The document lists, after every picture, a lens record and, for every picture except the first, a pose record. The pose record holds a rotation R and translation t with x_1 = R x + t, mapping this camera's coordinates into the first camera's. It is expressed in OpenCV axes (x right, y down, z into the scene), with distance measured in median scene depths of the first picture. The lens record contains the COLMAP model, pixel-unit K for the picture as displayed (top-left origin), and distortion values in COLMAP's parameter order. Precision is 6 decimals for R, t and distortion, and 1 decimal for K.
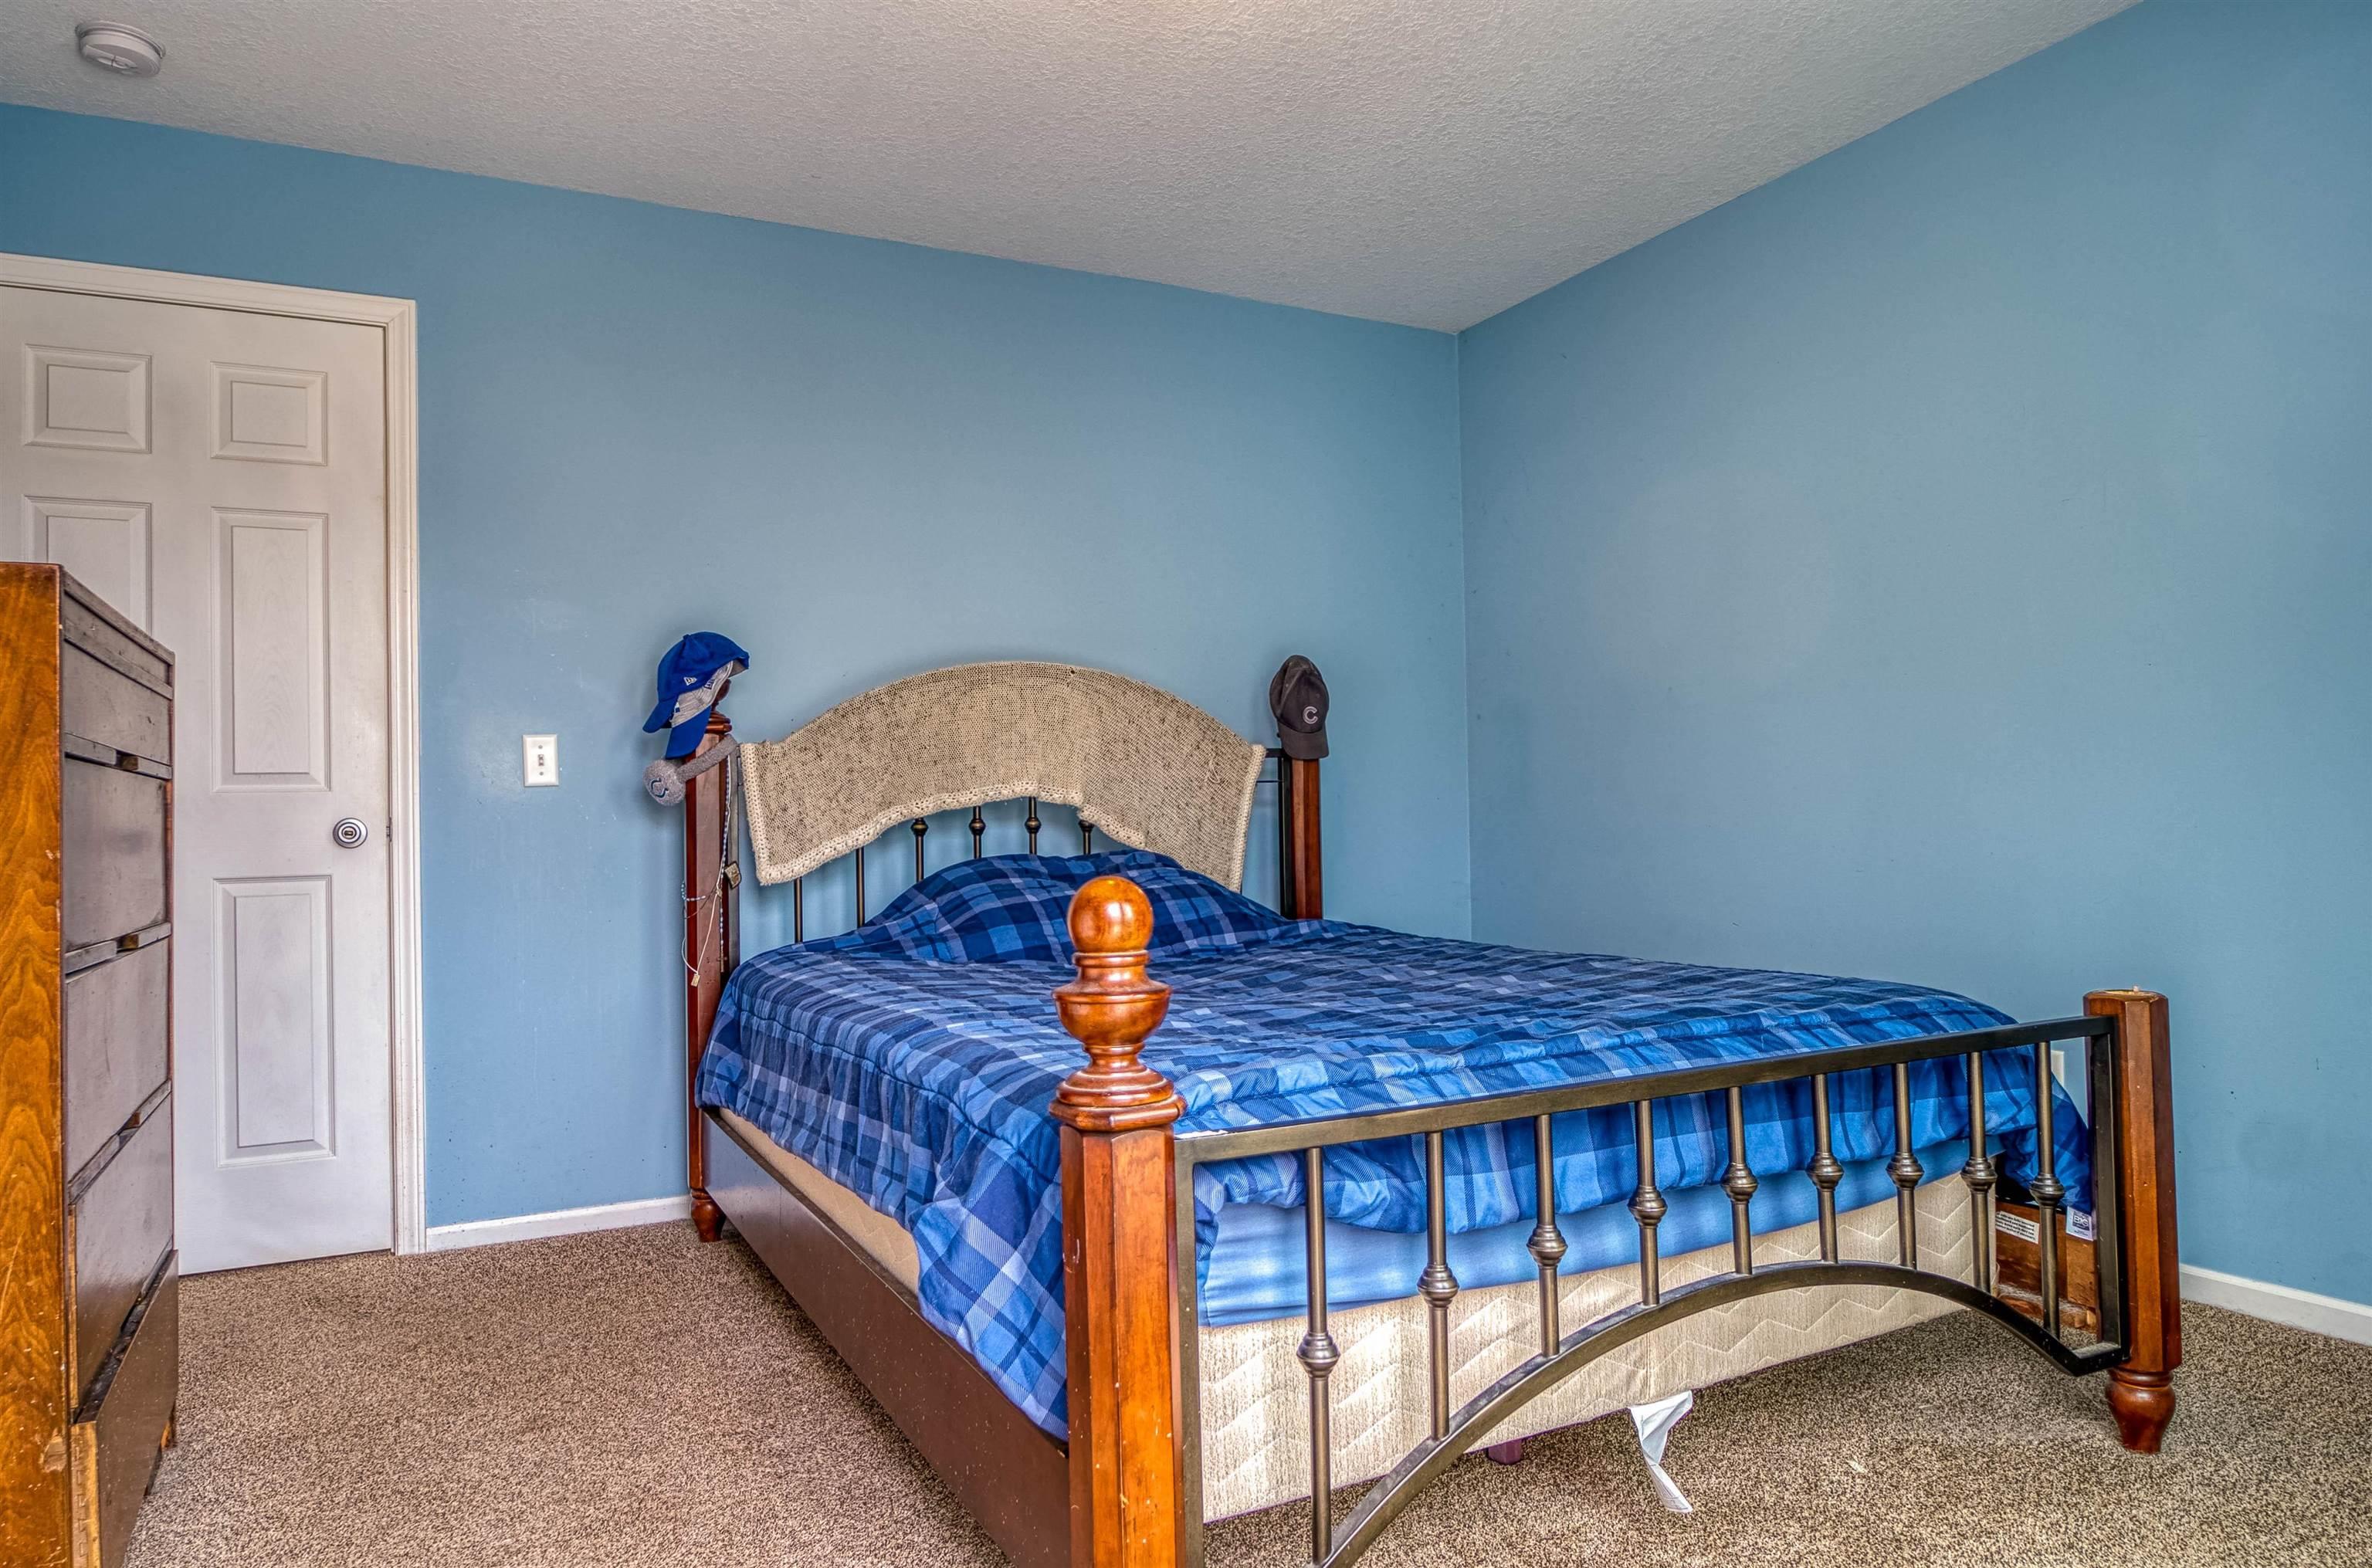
lens RADIAL K [[1452.5, 0, 1173.1], [0, 1452.5, 786.8], [0, 0, 1]] dist [-0.022898, 0.005150]
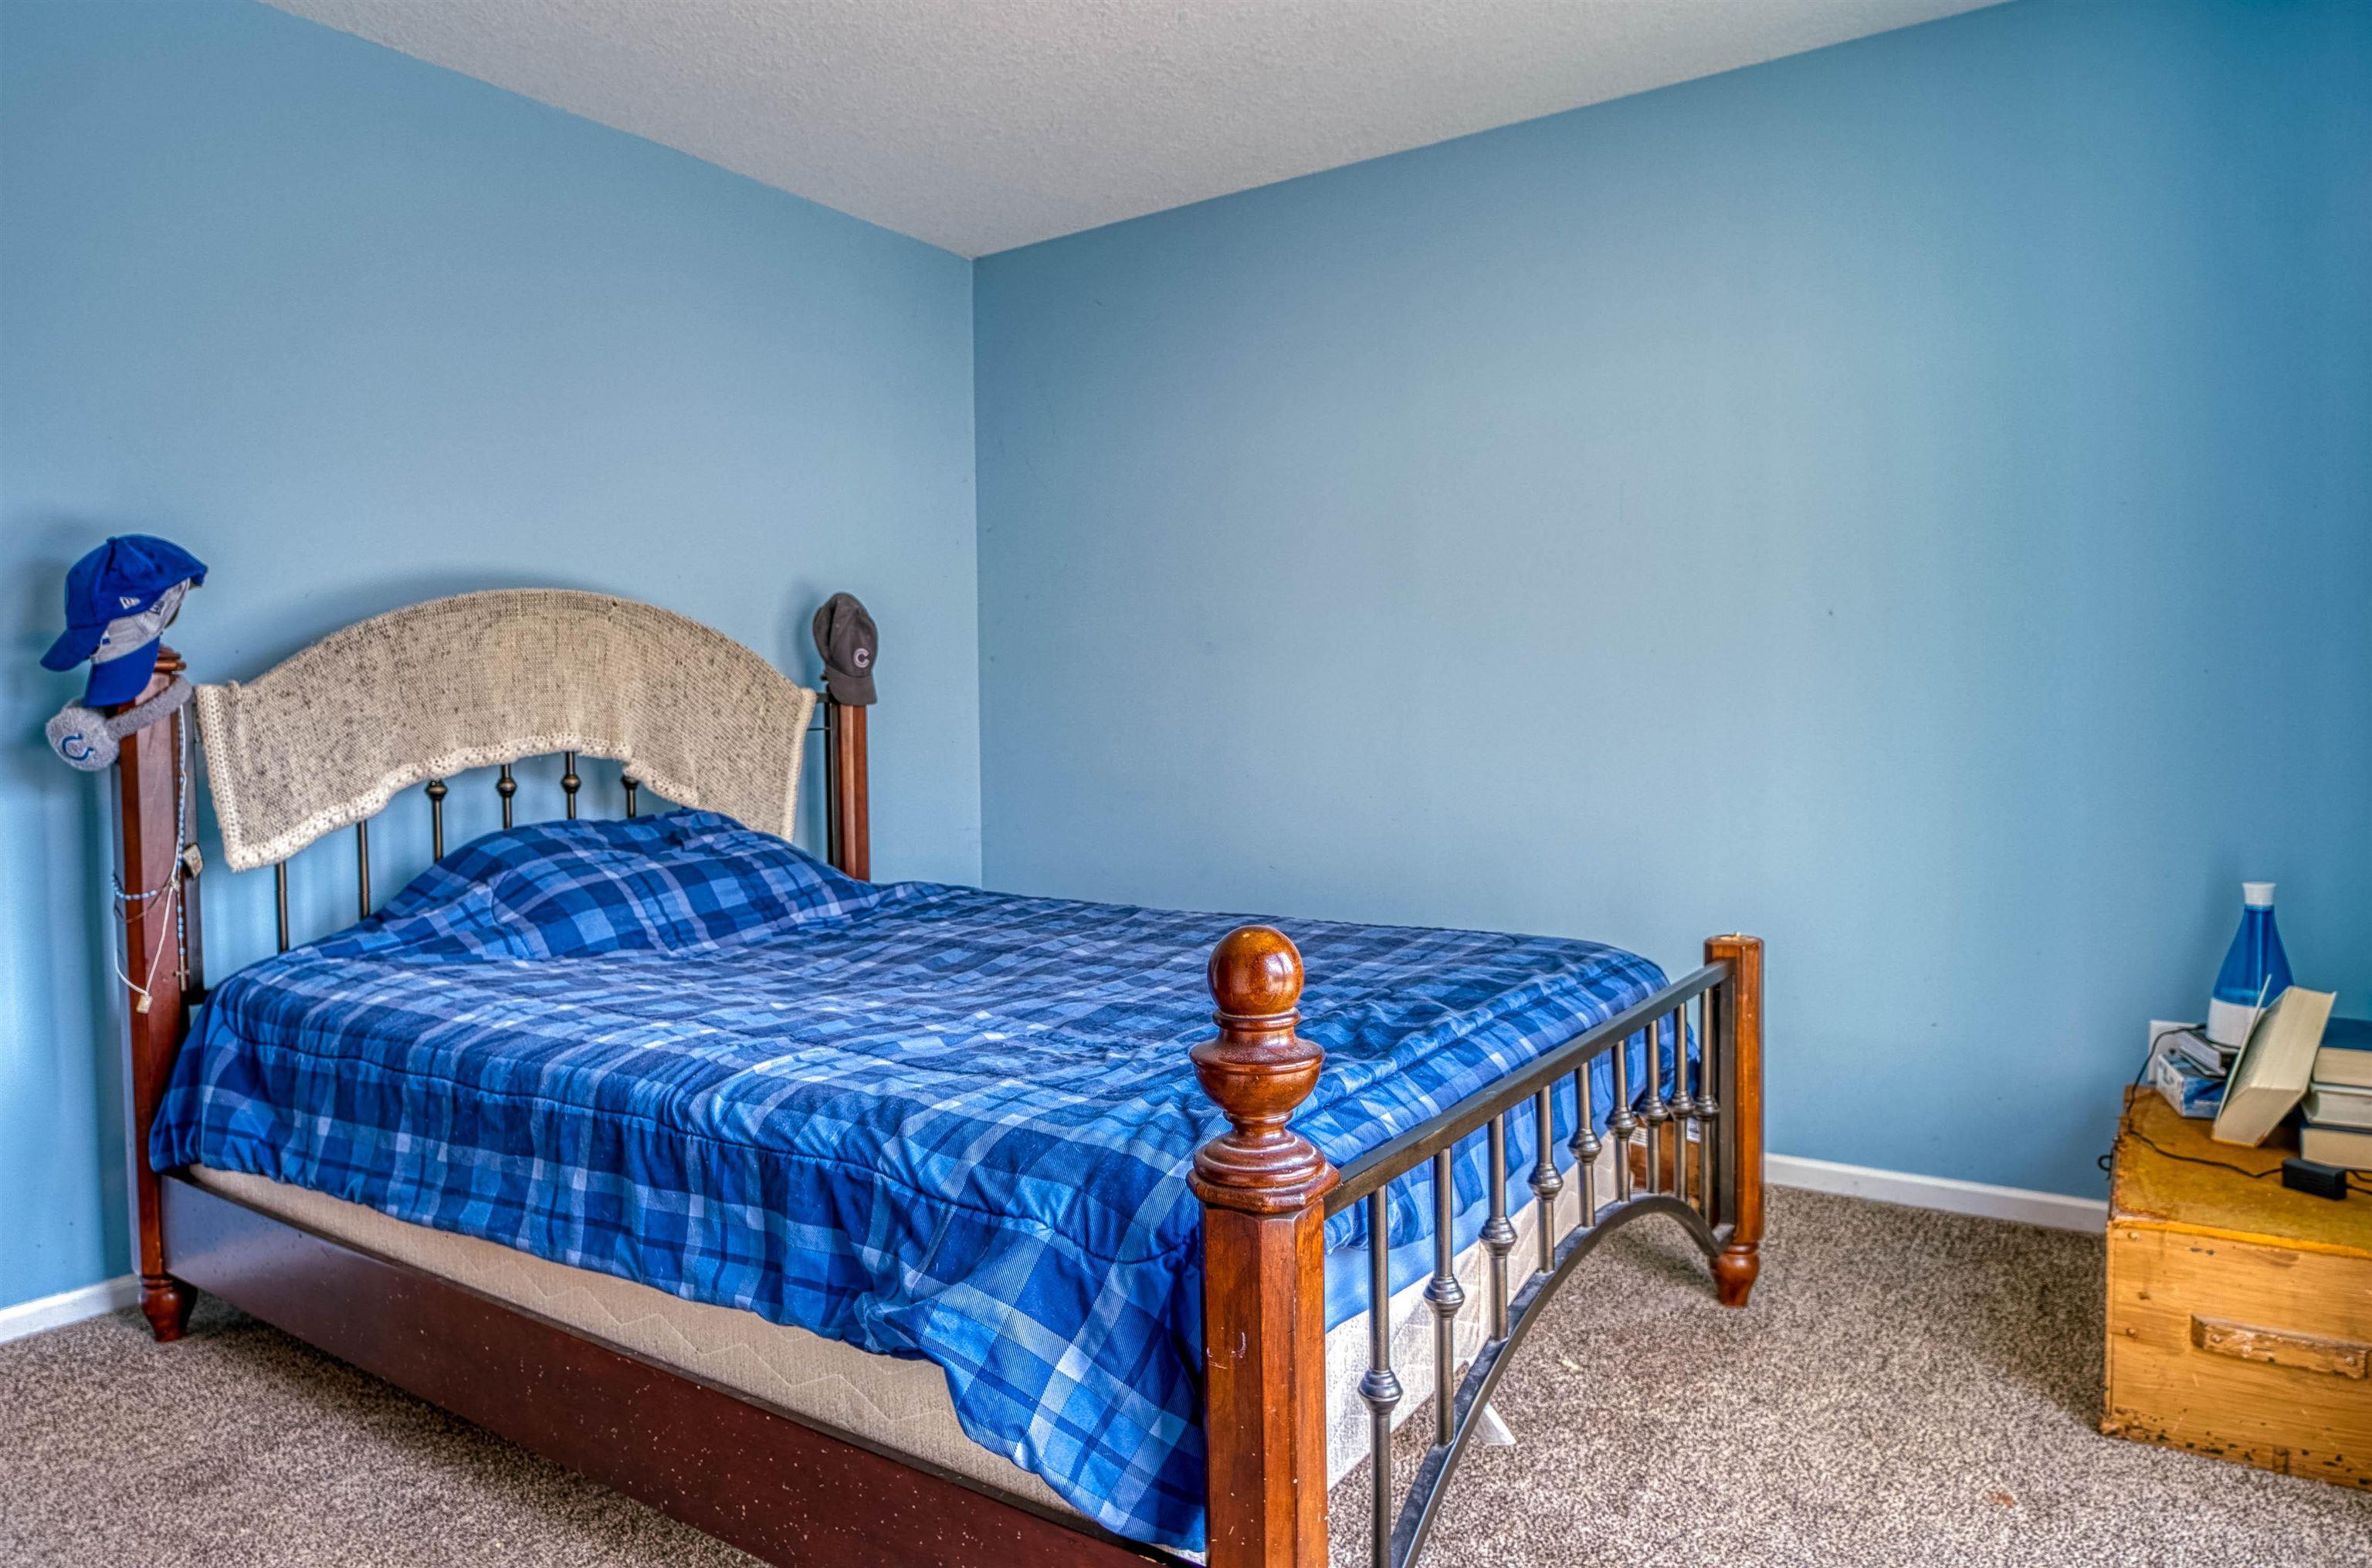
lens RADIAL K [[1452.5, 0, 1173.1], [0, 1452.5, 786.8], [0, 0, 1]] dist [-0.022898, 0.005150]
pose [[0.881373, -0.013728, 0.472221, -0.204370], [-0.016140, 0.998119, 0.059142, -0.030203], [-0.472145, -0.059748, 0.879494, 0.098341]]
